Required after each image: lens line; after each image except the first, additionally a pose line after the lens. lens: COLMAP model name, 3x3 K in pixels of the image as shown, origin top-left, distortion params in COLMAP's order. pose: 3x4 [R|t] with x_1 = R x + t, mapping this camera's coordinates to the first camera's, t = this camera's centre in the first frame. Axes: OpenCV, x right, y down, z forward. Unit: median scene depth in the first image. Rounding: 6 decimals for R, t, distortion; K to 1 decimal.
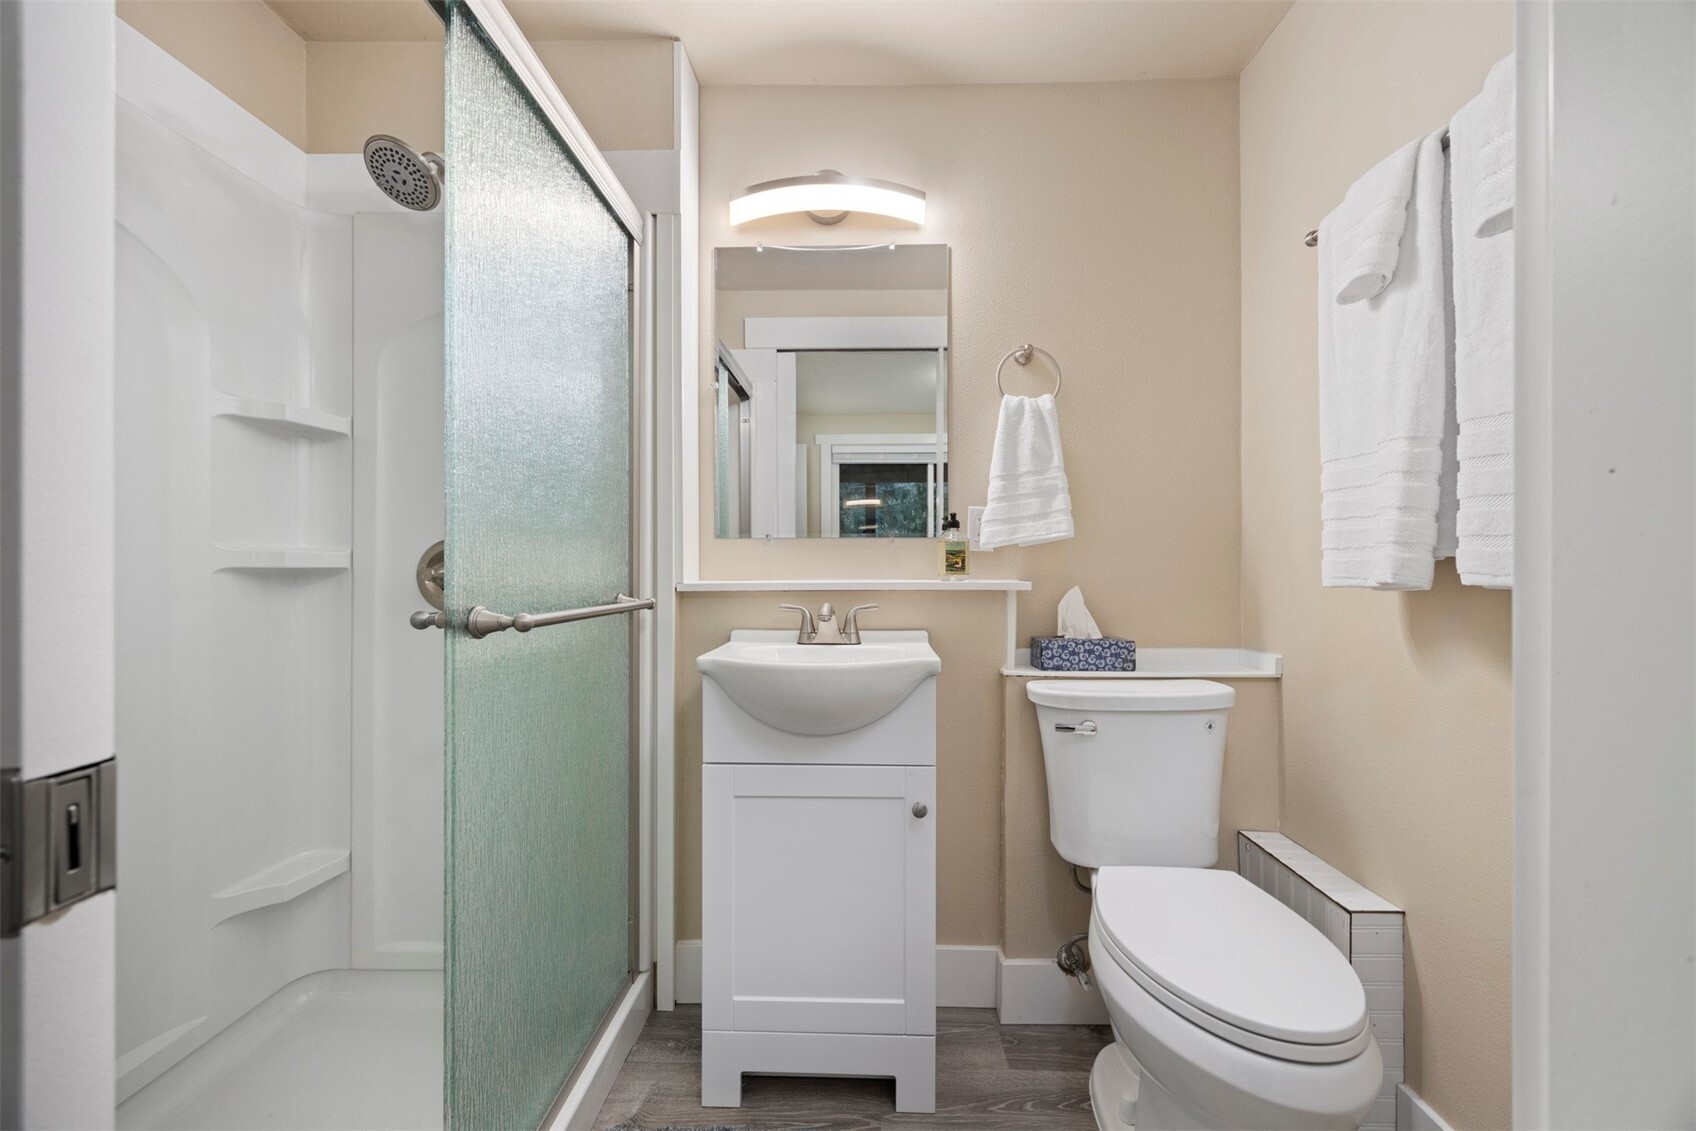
lens RADIAL K [[637.0, 0, 848.0], [0, 637.0, 565.5], [0, 0, 1]] dist [0.001521, 0.000090]
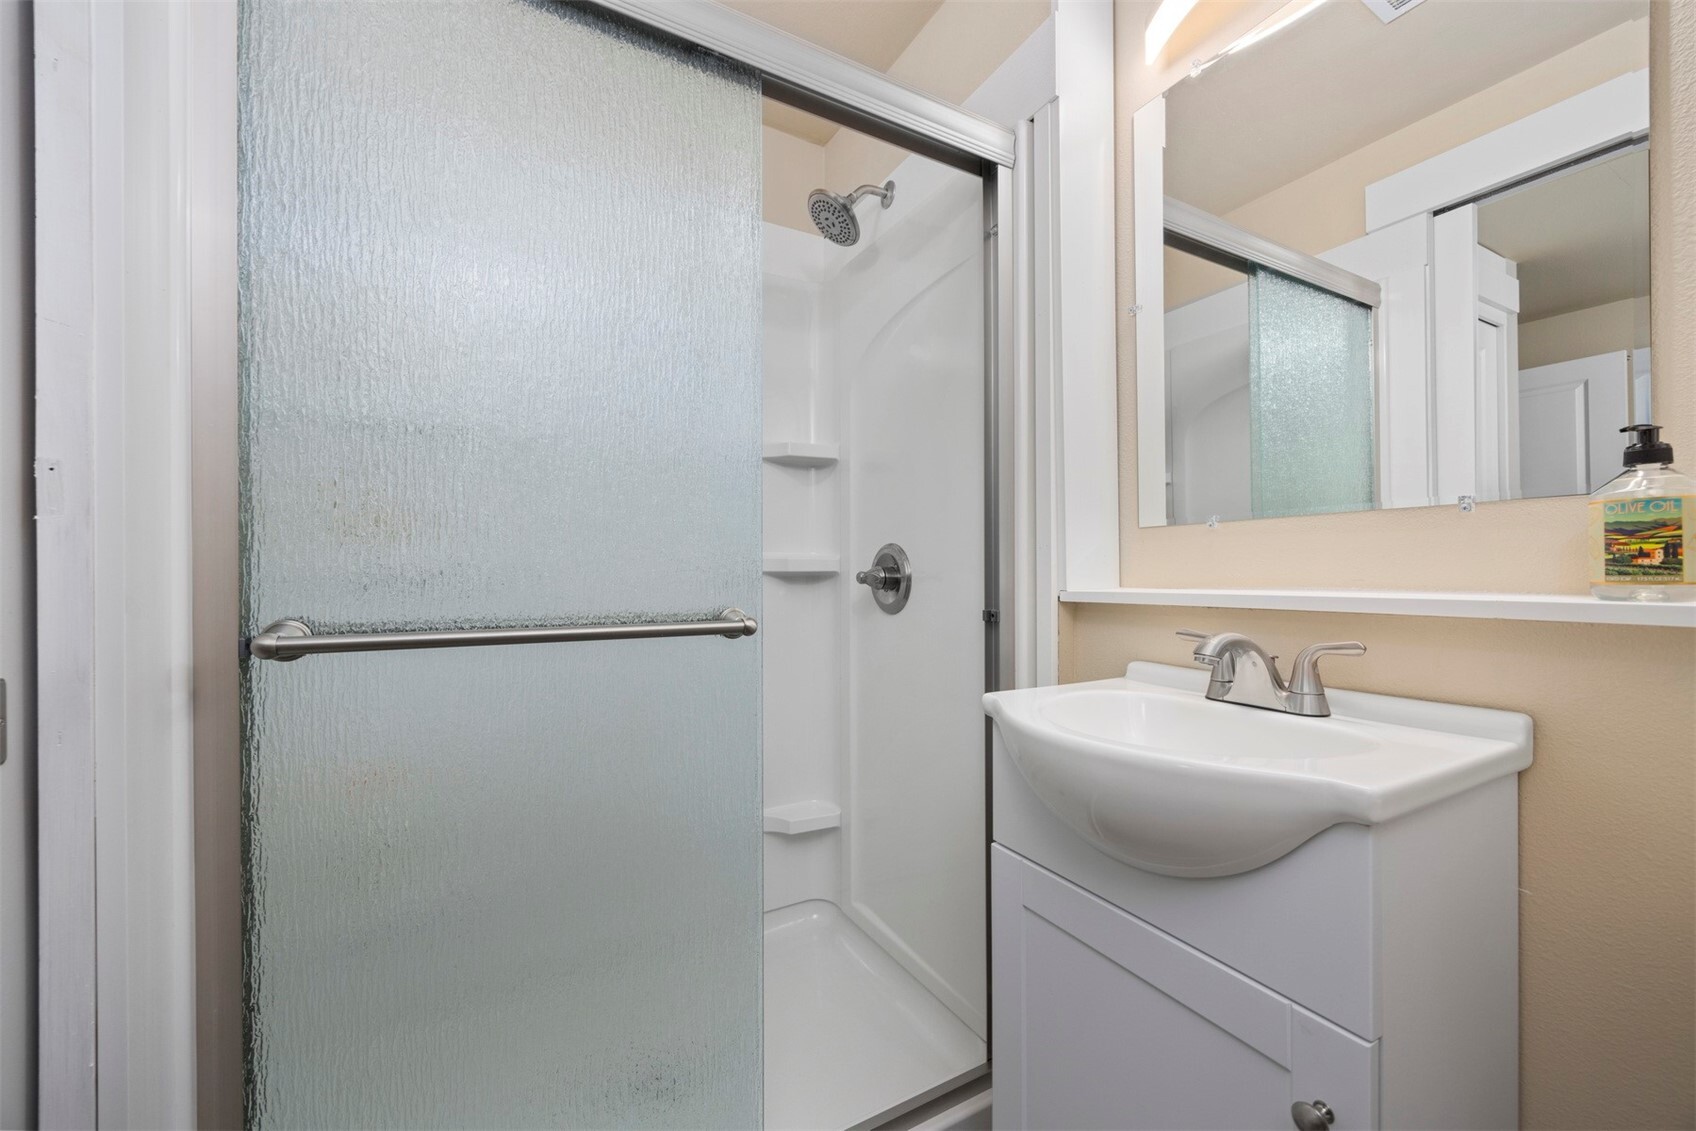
lens RADIAL K [[650.2, 0, 848.7], [0, 650.2, 571.7], [0, 0, 1]] dist [-0.000623, -0.000088]
pose [[0.510886, -0.002755, -0.859644, 0.266076], [0.003927, 0.999992, -0.000871, 0.005048], [0.859639, -0.002931, 0.510893, 0.395365]]
